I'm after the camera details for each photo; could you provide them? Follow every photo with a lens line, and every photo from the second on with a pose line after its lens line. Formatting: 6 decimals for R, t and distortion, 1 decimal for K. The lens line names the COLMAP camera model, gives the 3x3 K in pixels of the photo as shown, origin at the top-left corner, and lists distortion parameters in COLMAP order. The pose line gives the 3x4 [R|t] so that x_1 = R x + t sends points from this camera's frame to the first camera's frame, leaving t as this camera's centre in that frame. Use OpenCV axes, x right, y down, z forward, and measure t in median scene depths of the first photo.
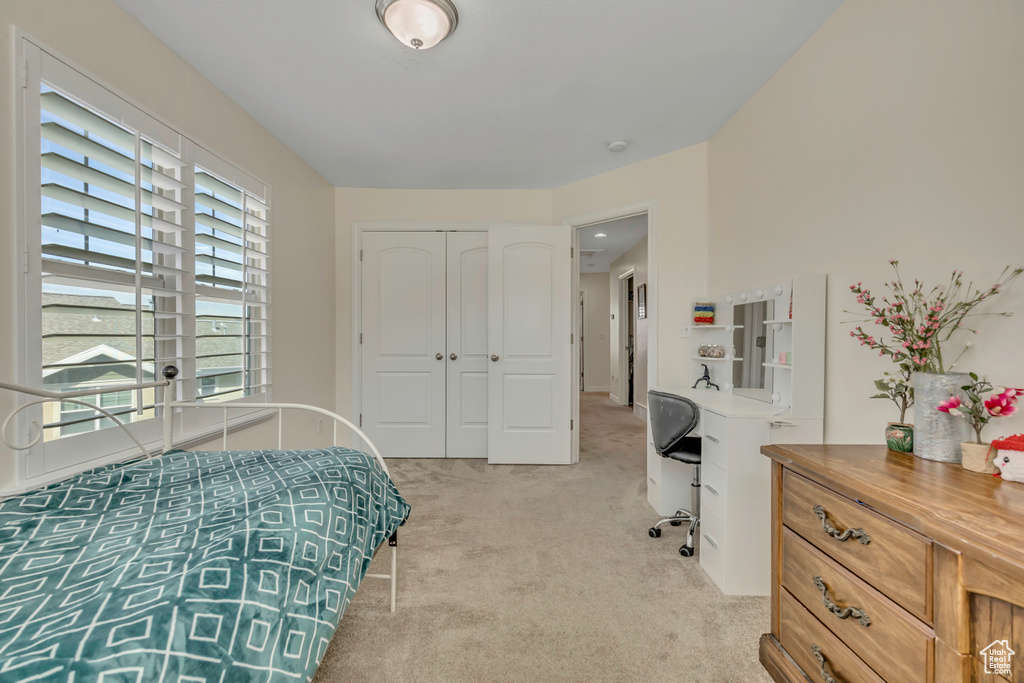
lens RADIAL K [[444.9, 0, 512.0], [0, 444.9, 341.5], [0, 0, 1]] dist [-0.003679, -0.000268]
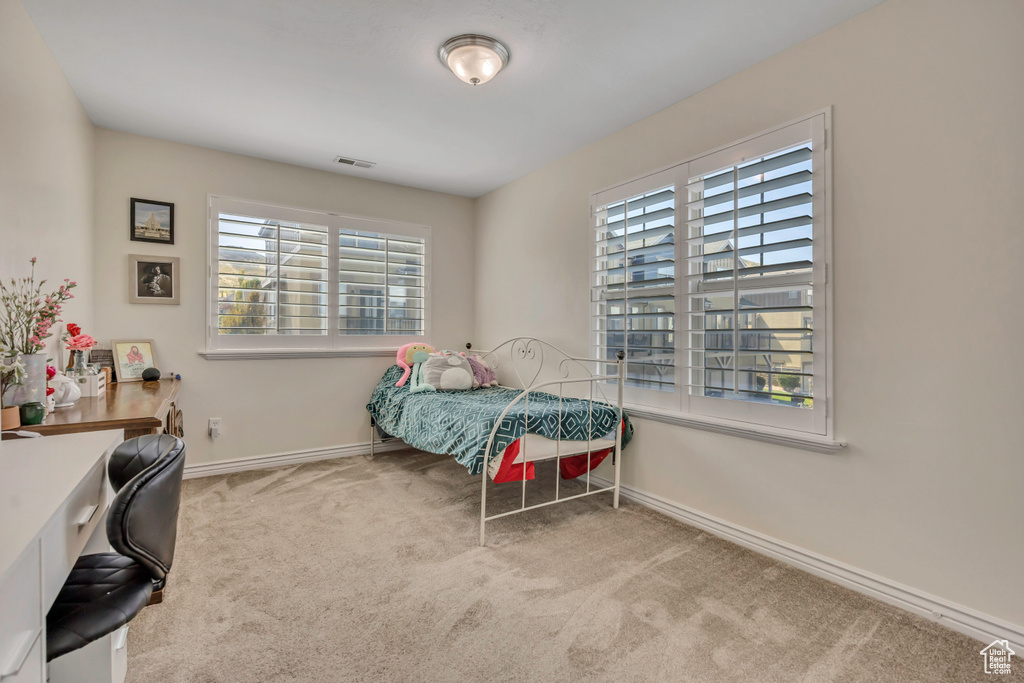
lens RADIAL K [[444.9, 0, 512.0], [0, 444.9, 341.5], [0, 0, 1]] dist [-0.003679, -0.000268]
pose [[-0.818516, 0.009285, -0.574408, 0.328181], [-0.010953, 0.999435, 0.031763, -0.007129], [0.574379, 0.032290, -0.817953, 1.486500]]
